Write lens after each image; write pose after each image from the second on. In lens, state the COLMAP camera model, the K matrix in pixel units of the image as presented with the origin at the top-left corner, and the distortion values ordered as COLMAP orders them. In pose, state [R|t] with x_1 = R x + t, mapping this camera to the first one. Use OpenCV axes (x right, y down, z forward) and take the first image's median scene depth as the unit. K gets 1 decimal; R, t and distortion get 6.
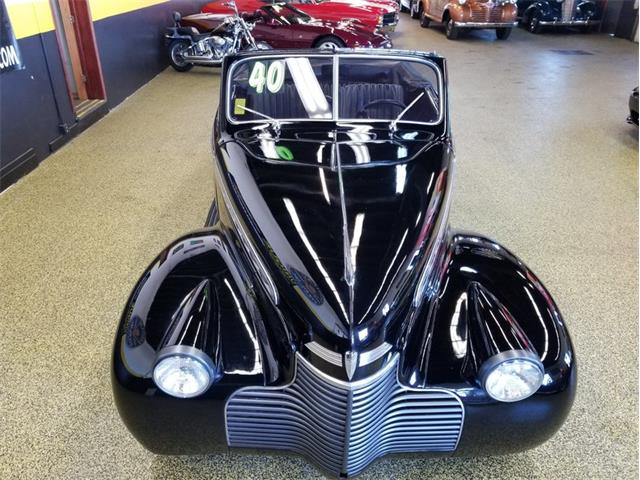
lens RADIAL K [[520.6, 0, 317.5], [0, 520.6, 250.2], [0, 0, 1]] dist [0.031560, -0.073799]
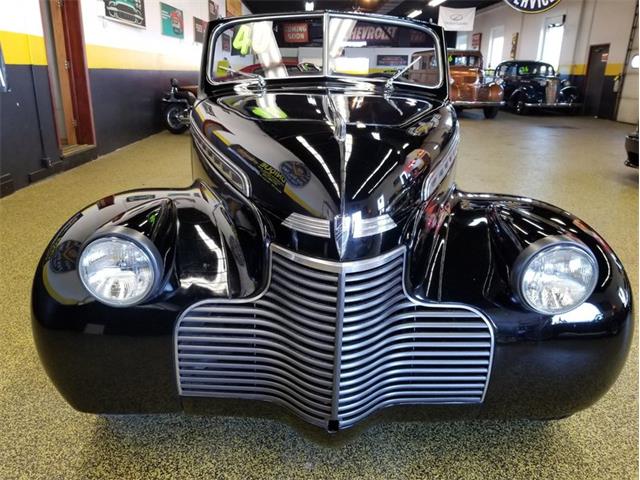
lens RADIAL K [[520.6, 0, 317.5], [0, 520.6, 250.2], [0, 0, 1]] dist [0.031560, -0.073799]
pose [[0.999922, 0.007503, 0.010024, 0.012339], [-0.005413, 0.980931, -0.194283, 0.220142], [-0.011290, 0.194213, 0.980894, 0.156928]]
